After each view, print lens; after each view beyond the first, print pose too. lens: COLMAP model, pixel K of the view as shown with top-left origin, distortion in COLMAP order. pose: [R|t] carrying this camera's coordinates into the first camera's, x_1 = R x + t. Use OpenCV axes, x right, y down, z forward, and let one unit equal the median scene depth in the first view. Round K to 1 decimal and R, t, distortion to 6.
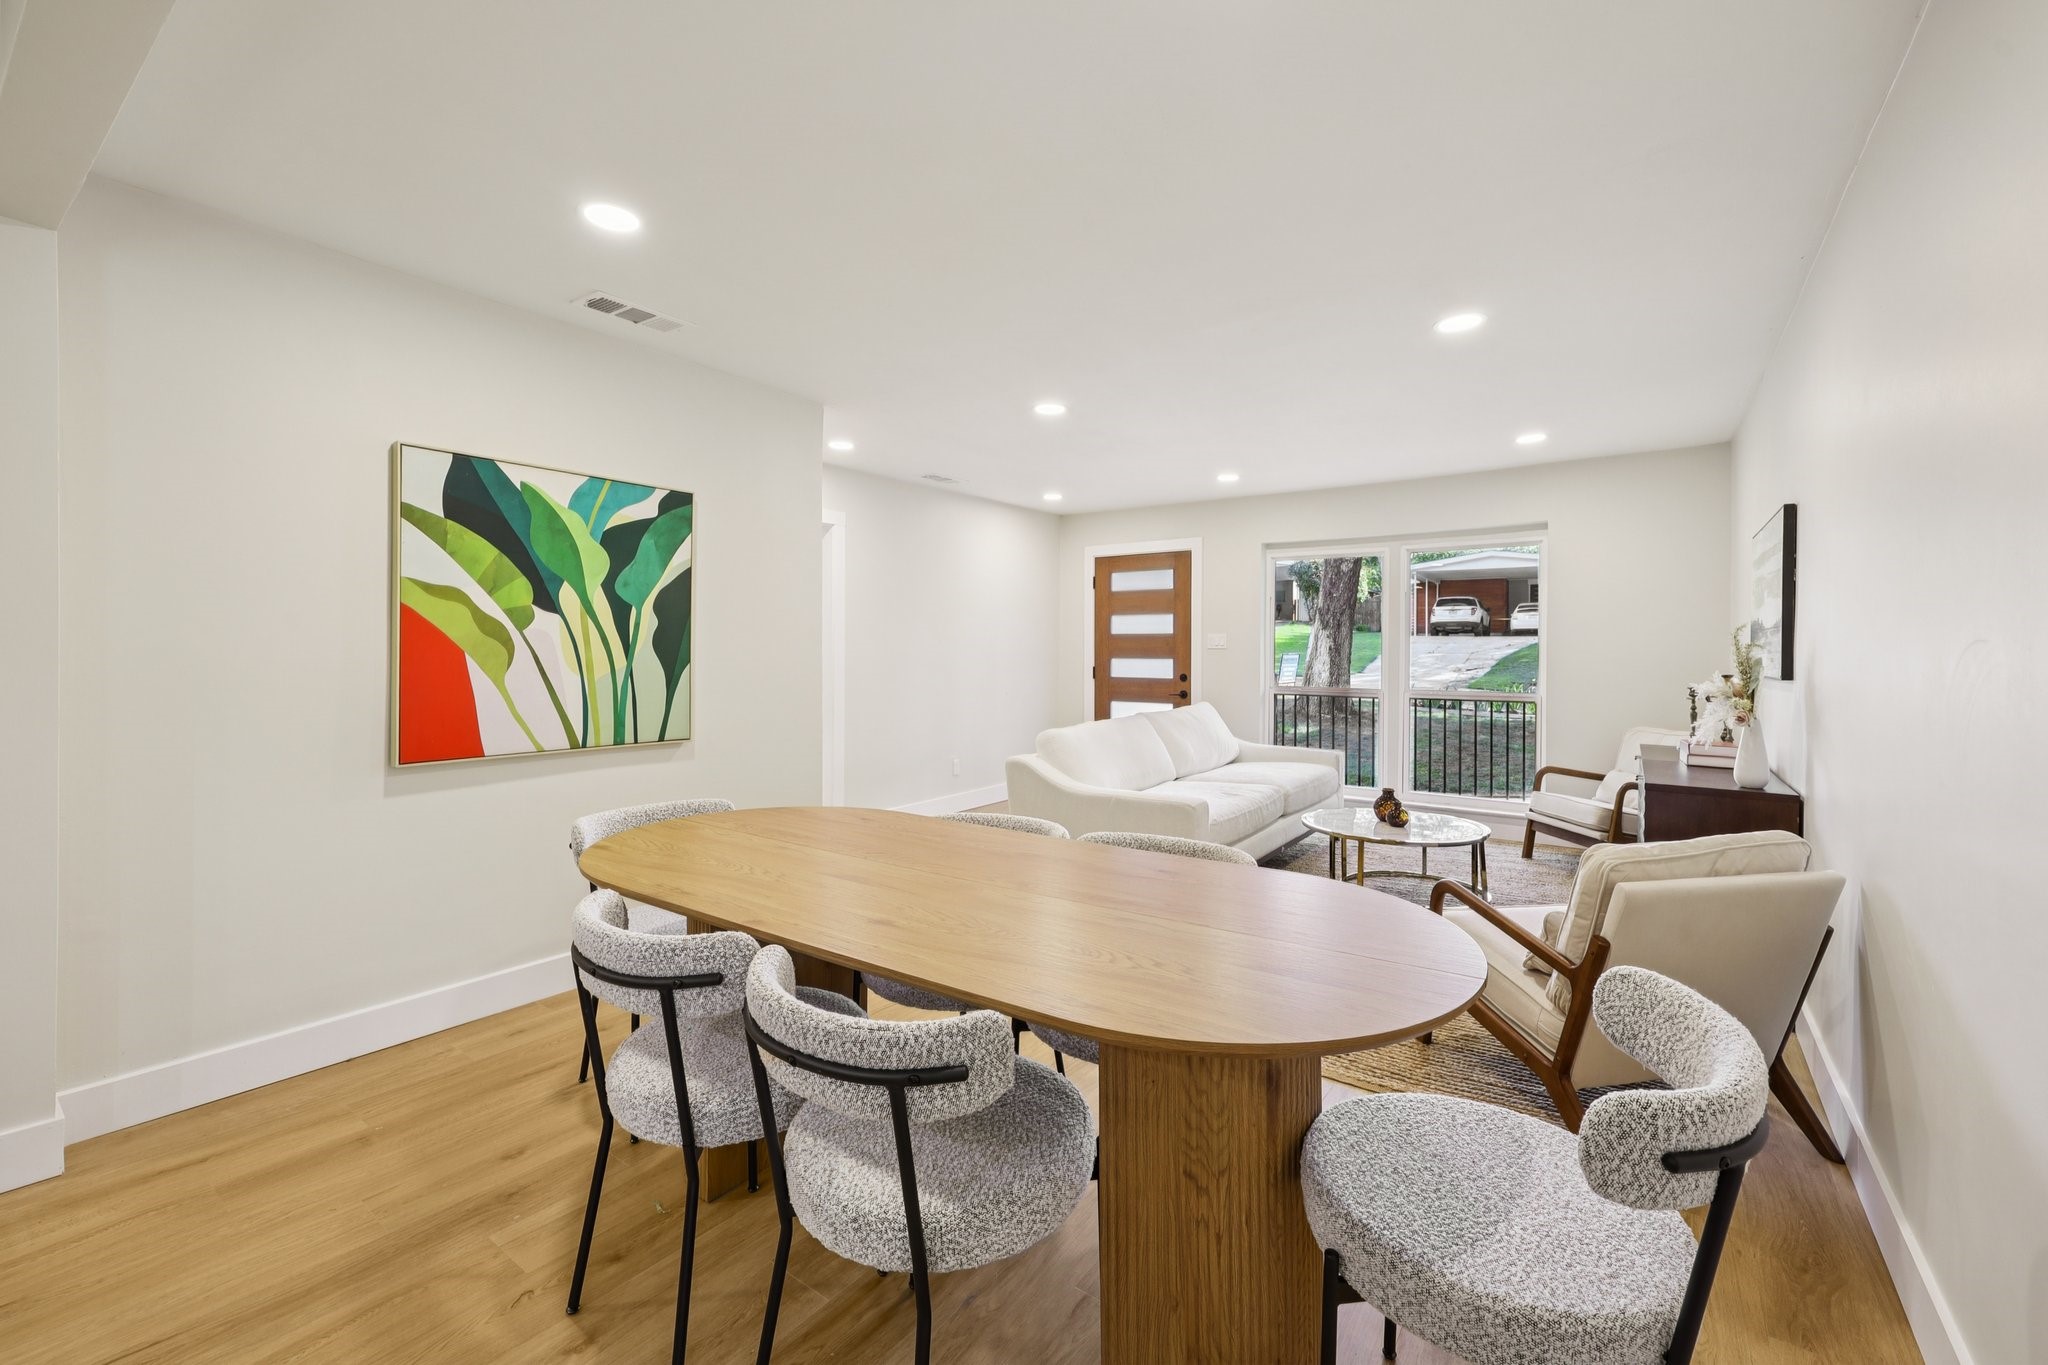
lens RADIAL K [[843.6, 0, 1024.8], [0, 843.6, 683.9], [0, 0, 1]] dist [0.003832, 0.000449]
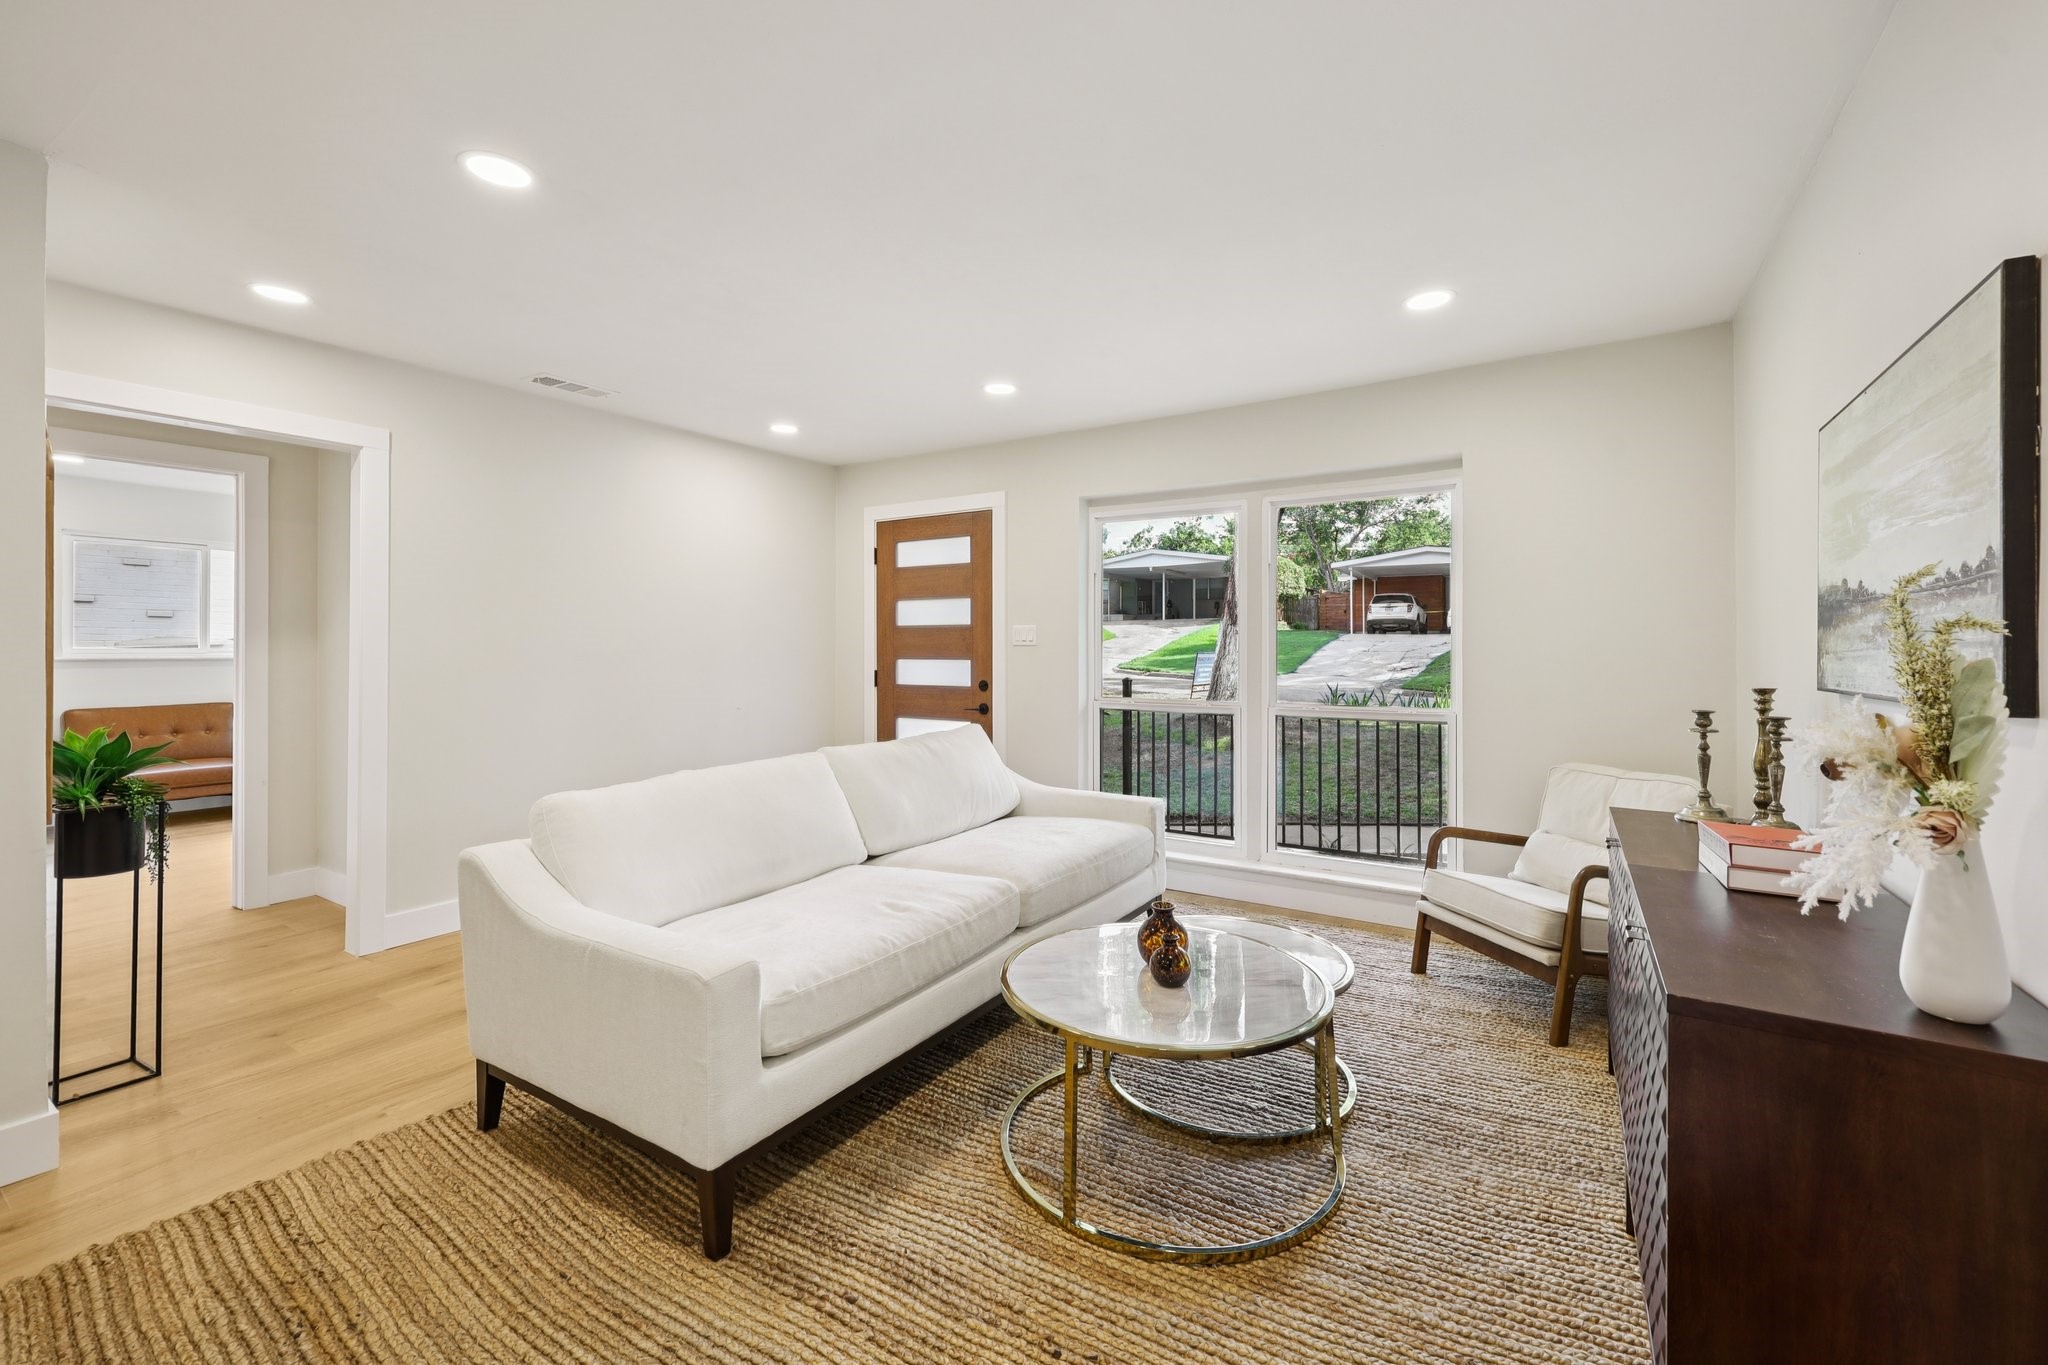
lens RADIAL K [[843.6, 0, 1028.9], [0, 843.6, 663.2], [0, 0, 1]] dist [0.003832, 0.000449]
pose [[0.998434, -0.002219, 0.055906, 0.184498], [0.003550, 0.999712, -0.023716, -0.009171], [-0.055838, 0.023878, 0.998154, 0.274066]]
